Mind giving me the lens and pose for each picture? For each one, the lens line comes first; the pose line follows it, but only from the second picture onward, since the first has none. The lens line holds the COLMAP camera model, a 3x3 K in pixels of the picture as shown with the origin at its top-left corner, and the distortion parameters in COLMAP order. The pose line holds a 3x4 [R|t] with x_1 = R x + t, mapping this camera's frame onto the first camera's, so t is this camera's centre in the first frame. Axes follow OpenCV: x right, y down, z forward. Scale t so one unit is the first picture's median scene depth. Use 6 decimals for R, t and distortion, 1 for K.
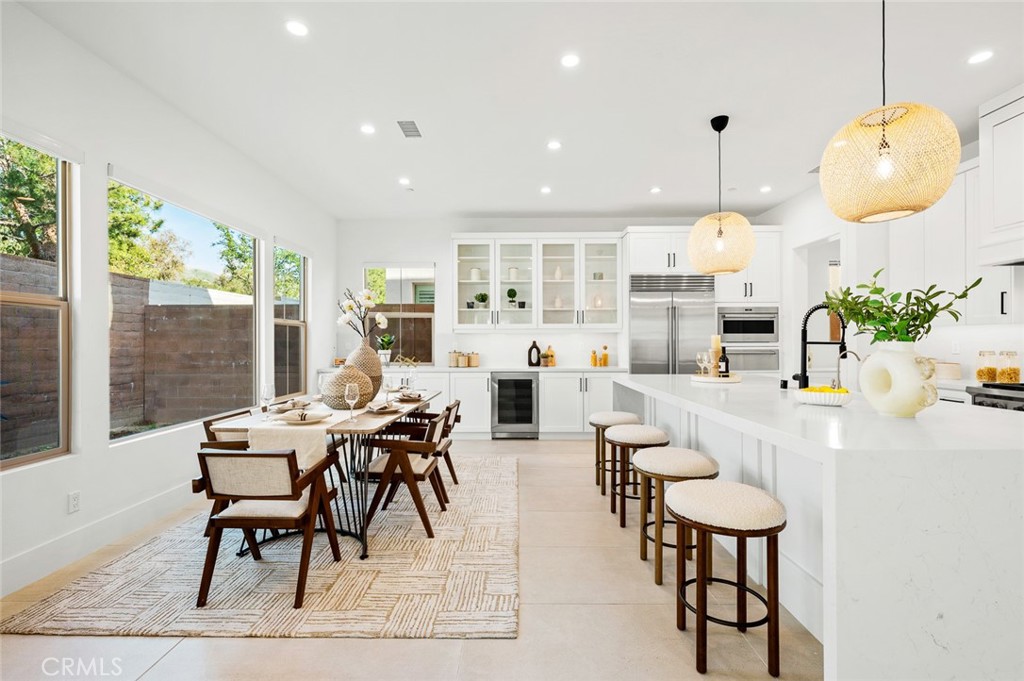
lens RADIAL K [[455.4, 0, 512.4], [0, 455.4, 341.6], [0, 0, 1]] dist [-0.001549, -0.000608]
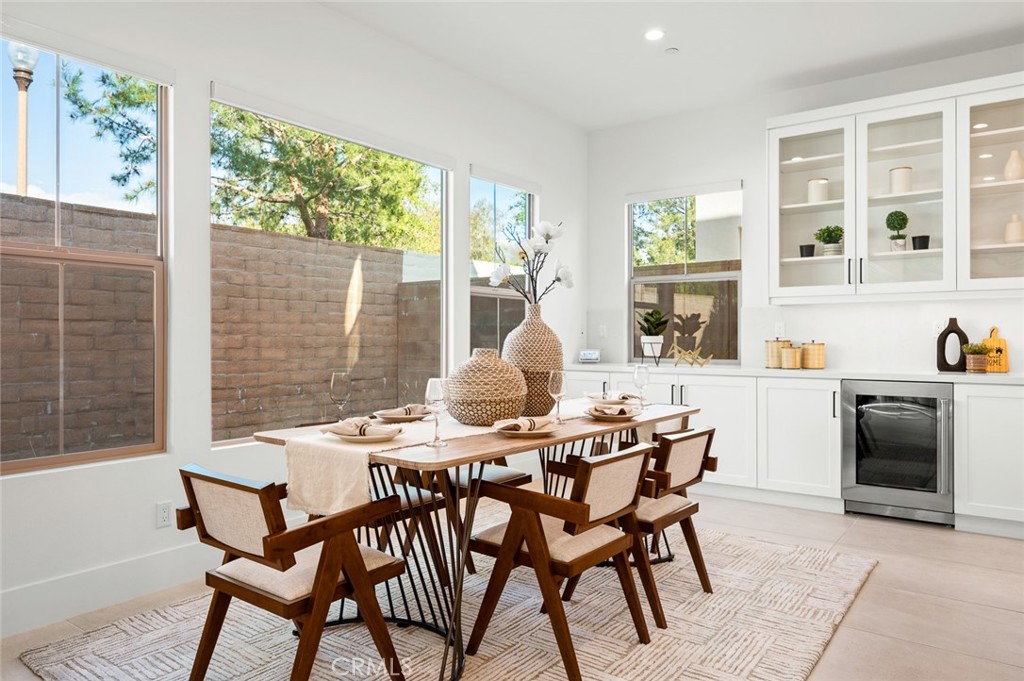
lens RADIAL K [[686.8, 0, 511.5], [0, 686.8, 336.5], [0, 0, 1]] dist [-0.001400, -0.001495]
pose [[0.812354, 0.001129, -0.583163, 0.095388], [-0.000727, 0.999999, 0.000923, 0.018460], [0.583164, -0.000326, 0.812354, 0.165698]]
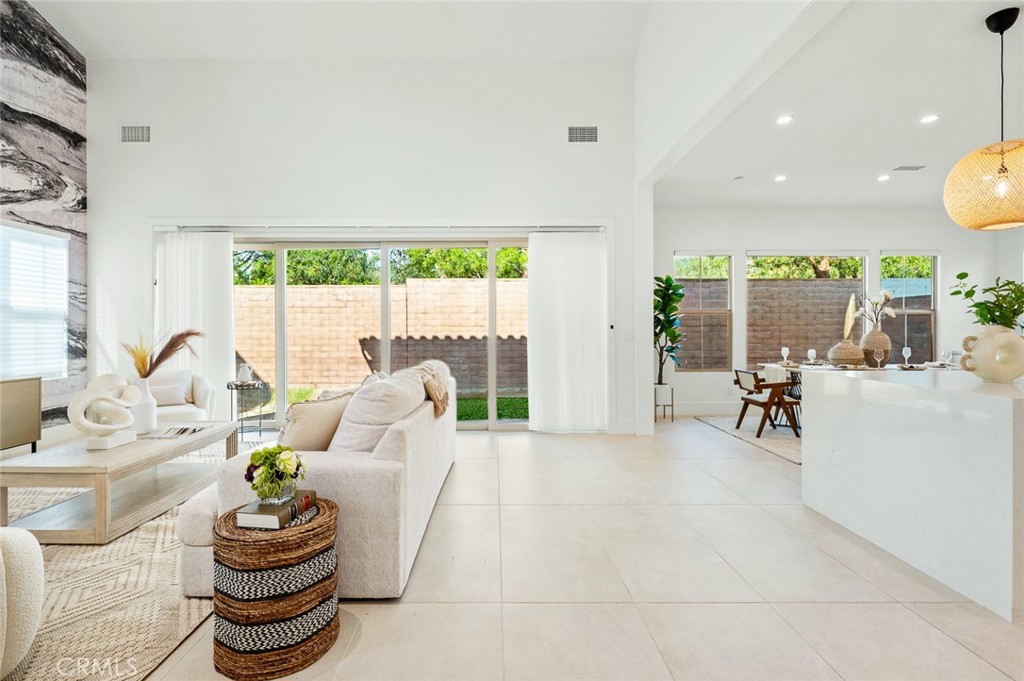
lens RADIAL K [[470.2, 0, 497.5], [0, 470.2, 330.6], [0, 0, 1]] dist [-0.001990, -0.000254]
pose [[0.014391, 0.003236, -0.999891, 0.703278], [0.003041, 0.999990, 0.003280, 0.002761], [0.999892, -0.003088, 0.014381, -0.144694]]
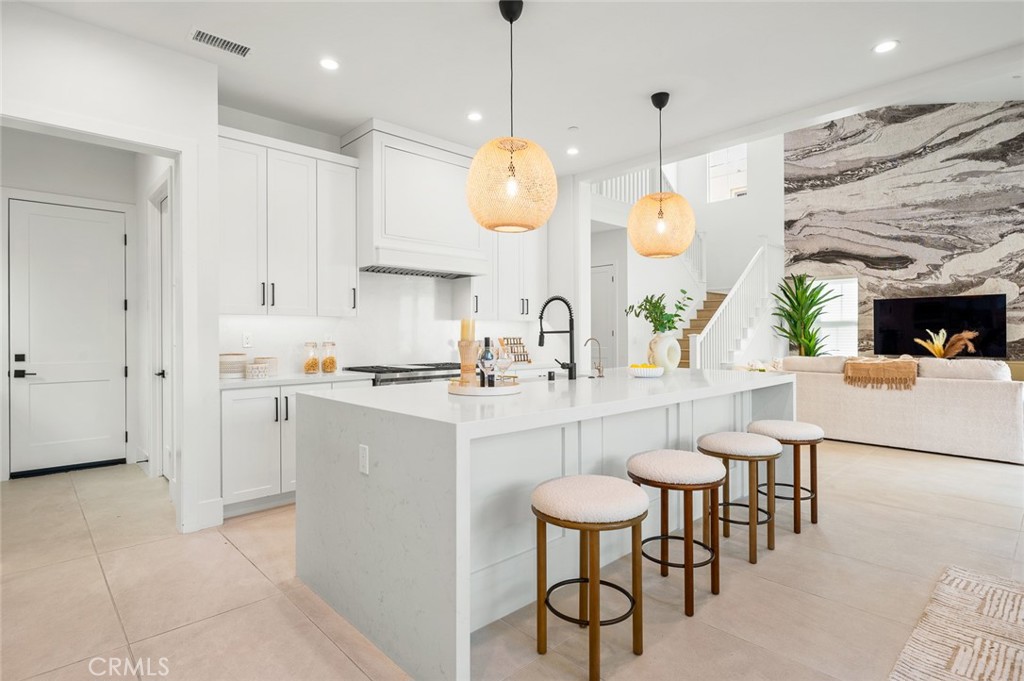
lens RADIAL K [[520.7, 0, 516.0], [0, 520.7, 336.4], [0, 0, 1]] dist [-0.002182, 0.000650]
pose [[-0.692746, 0.004145, 0.721170, -0.069370], [0.005323, 0.999986, -0.000634, 0.006130], [-0.721162, 0.003400, -0.692758, 0.904895]]
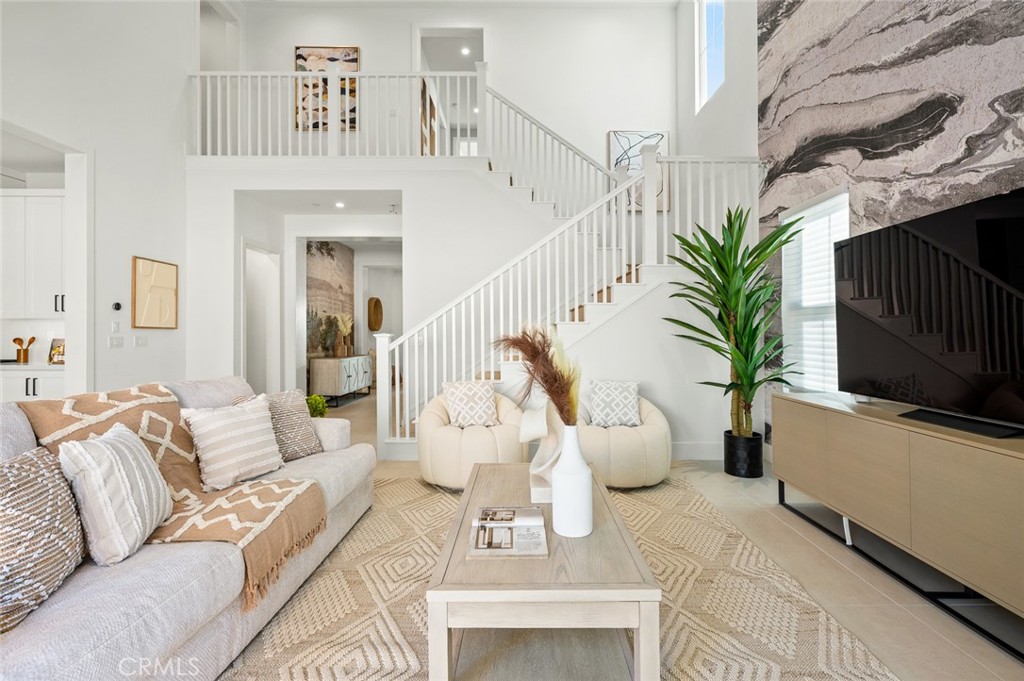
lens RADIAL K [[461.9, 0, 523.9], [0, 461.9, 329.4], [0, 0, 1]] dist [0.000058, -0.000054]
pose [[-0.014131, 0.011619, 0.999833, -0.190934], [-0.002096, 0.999930, -0.011649, 0.003557], [-0.999898, -0.002260, -0.014106, -0.546269]]
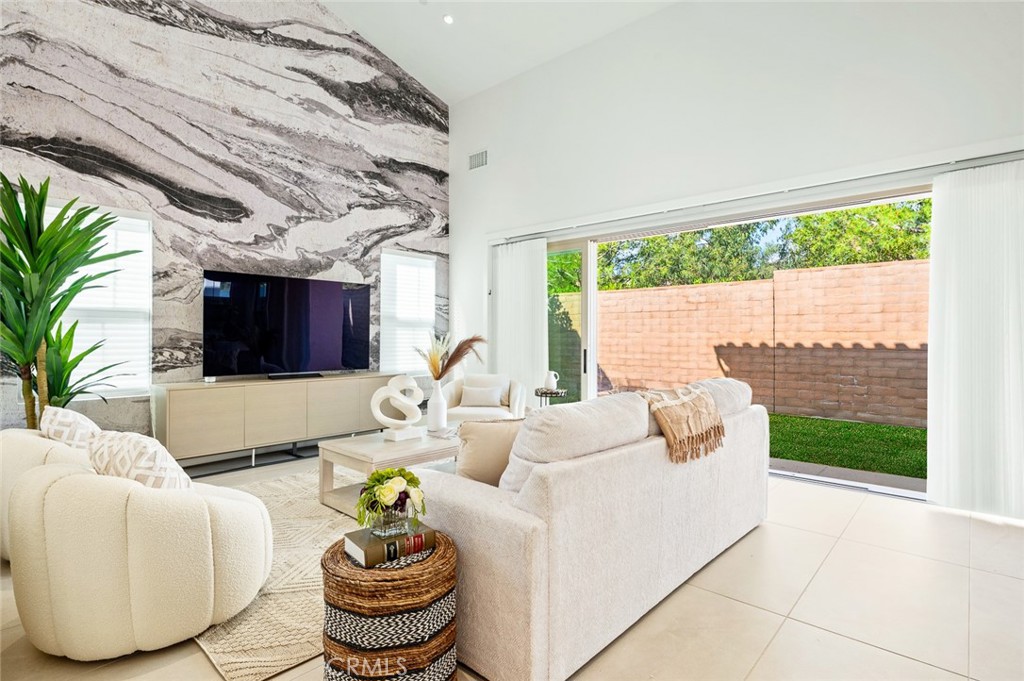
lens RADIAL K [[512.7, 0, 512.0], [0, 512.7, 340.5], [0, 0, 1]] dist [-0.004562, 0.000269]
pose [[-0.661353, 0.006825, -0.750043, 0.566599], [0.001305, 0.999968, 0.007949, 0.003520], [0.750073, 0.004278, -0.661341, -0.041230]]
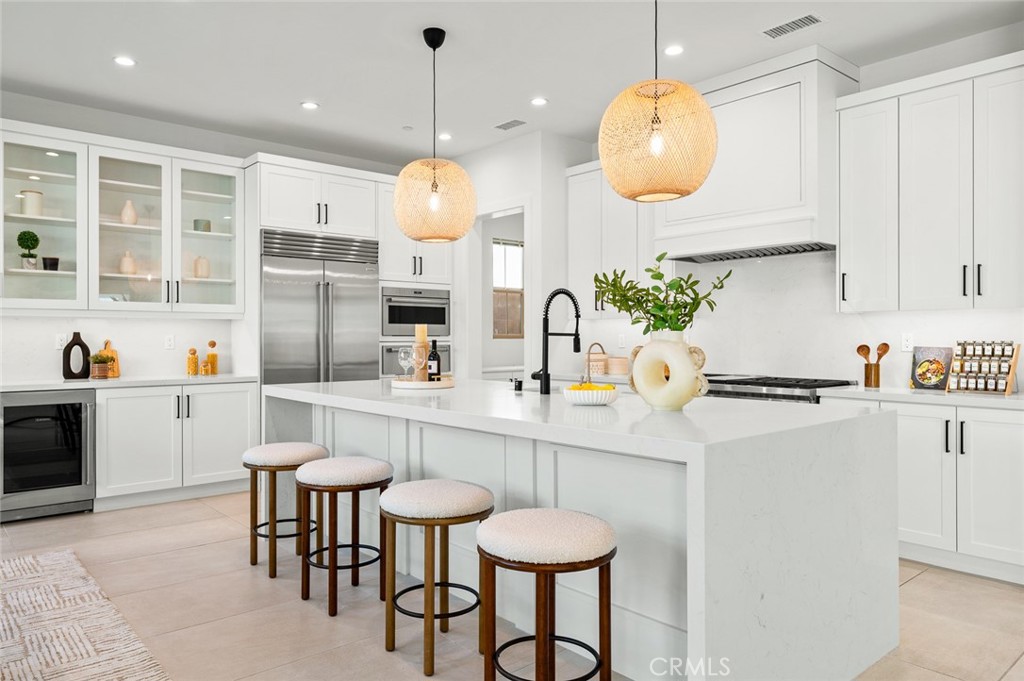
lens RADIAL K [[686.8, 0, 511.5], [0, 686.8, 336.5], [0, 0, 1]] dist [-0.001400, -0.001495]
pose [[0.747557, 0.003399, 0.664189, -0.112170], [-0.002246, 0.999994, -0.002591, 0.005014], [-0.664194, 0.000445, 0.747560, 0.048661]]
